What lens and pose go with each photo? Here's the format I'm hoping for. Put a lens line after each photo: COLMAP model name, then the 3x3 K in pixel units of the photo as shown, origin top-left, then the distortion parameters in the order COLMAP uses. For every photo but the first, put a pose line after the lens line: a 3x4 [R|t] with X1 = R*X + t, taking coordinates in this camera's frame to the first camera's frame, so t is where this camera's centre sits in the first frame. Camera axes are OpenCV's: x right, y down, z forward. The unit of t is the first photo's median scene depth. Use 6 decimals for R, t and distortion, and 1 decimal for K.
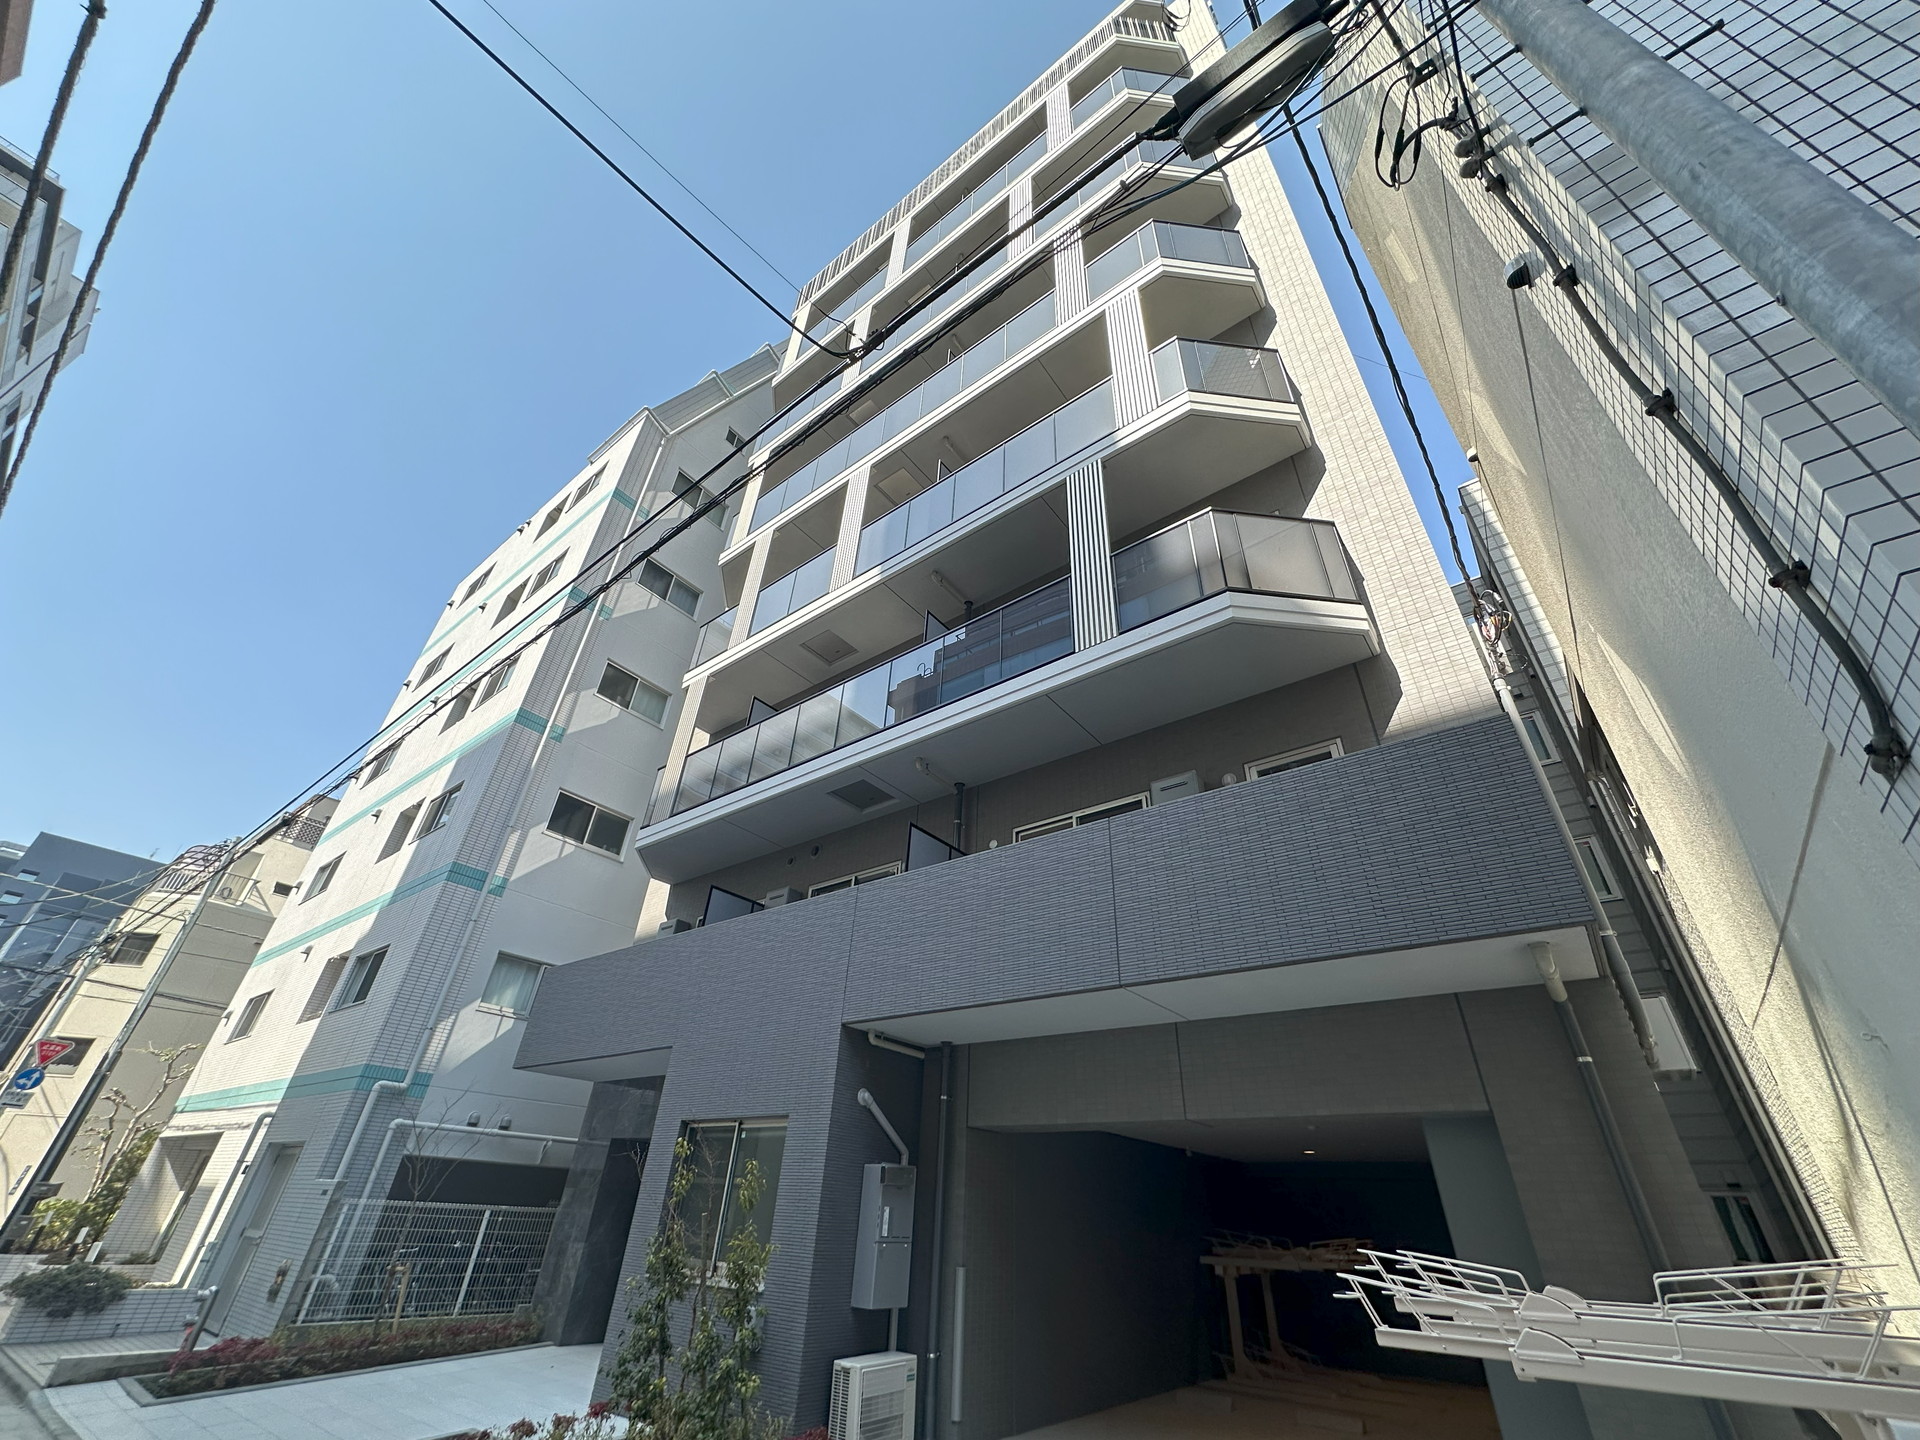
lens RADIAL K [[763.2, 0, 956.5], [0, 763.2, 722.2], [0, 0, 1]] dist [0.001742, -0.000201]
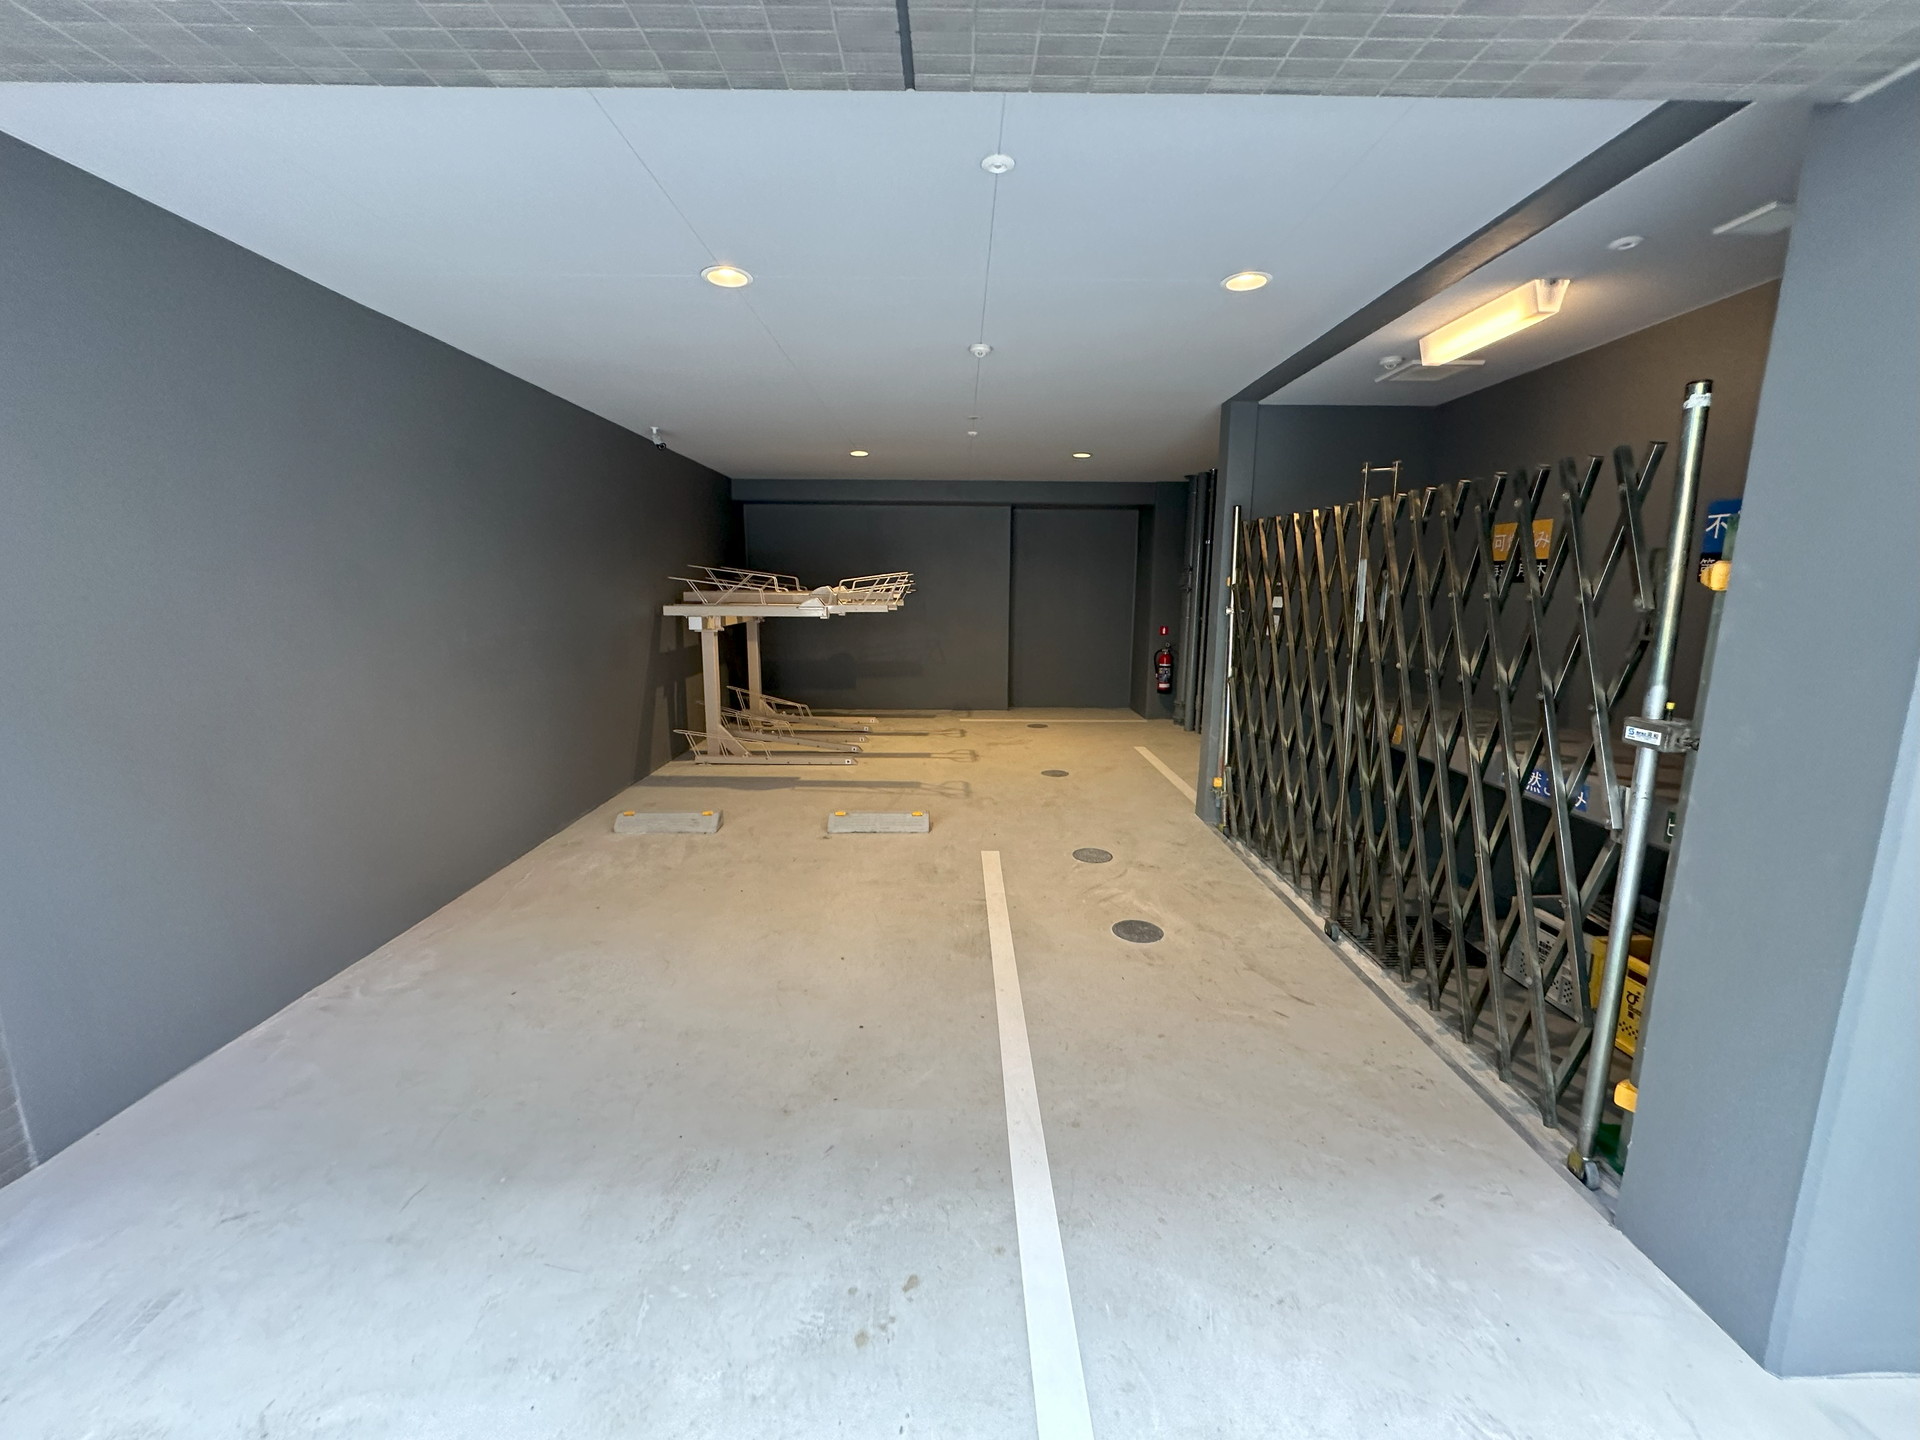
lens RADIAL K [[763.2, 0, 960.1], [0, 763.2, 718.4], [0, 0, 1]] dist [0.001742, -0.000201]
pose [[0.786366, -0.141943, 0.601232, 0.127906], [-0.316790, 0.742881, 0.589721, 0.330655], [-0.530351, -0.654201, 0.539211, 0.484707]]
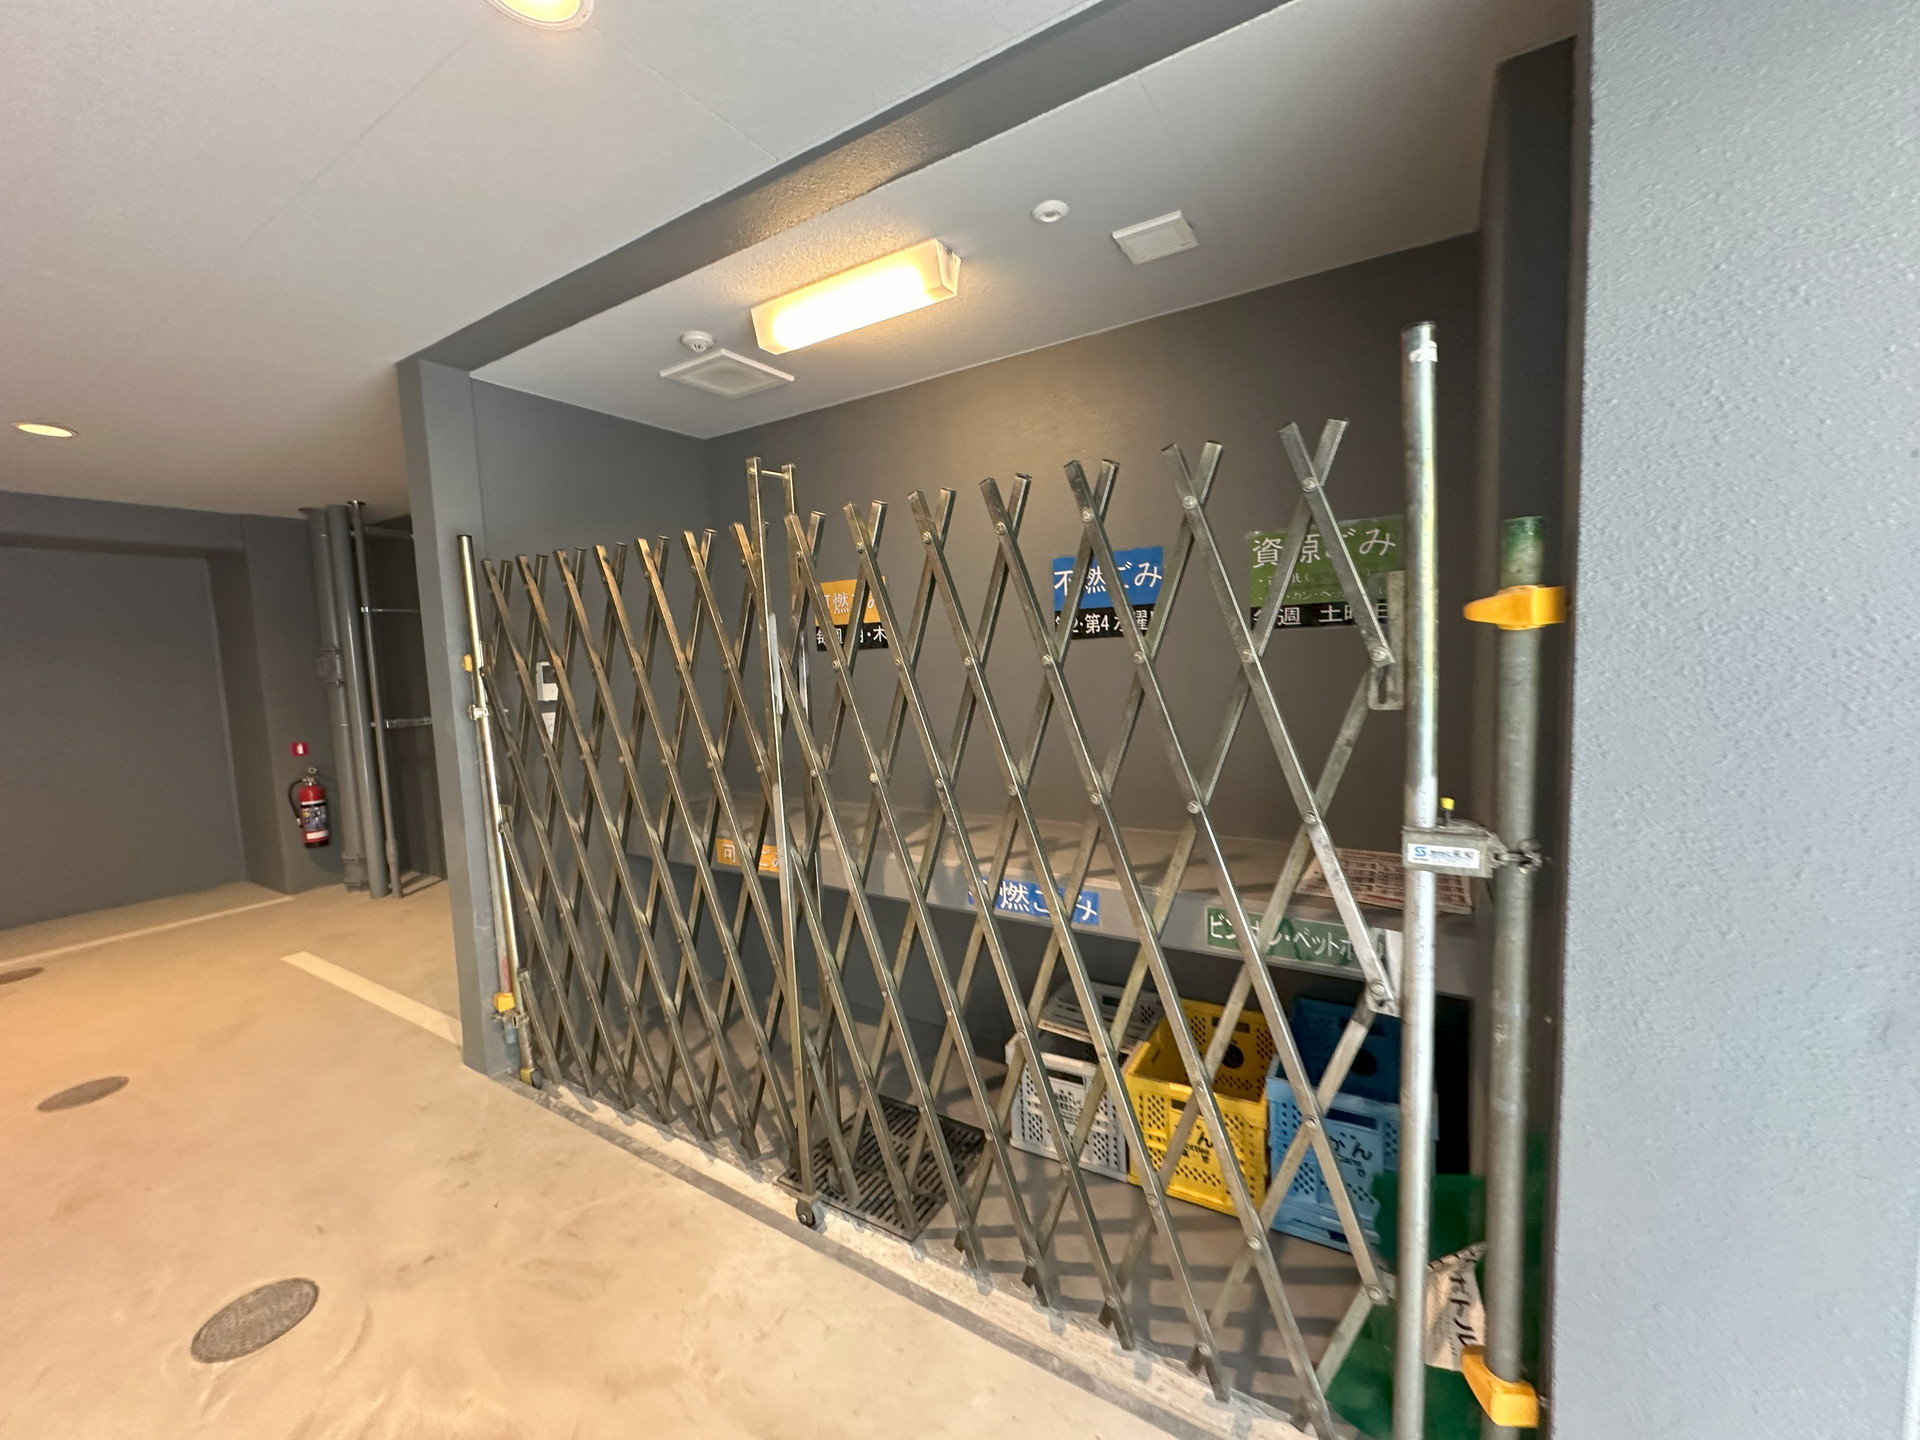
lens RADIAL K [[763.2, 0, 959.4], [0, 763.2, 720.3], [0, 0, 1]] dist [0.001742, -0.000201]
pose [[-0.101764, -0.123236, 0.987146, 0.246556], [-0.515750, 0.855062, 0.053578, 0.396884], [-0.850674, -0.503668, -0.150574, 0.575643]]
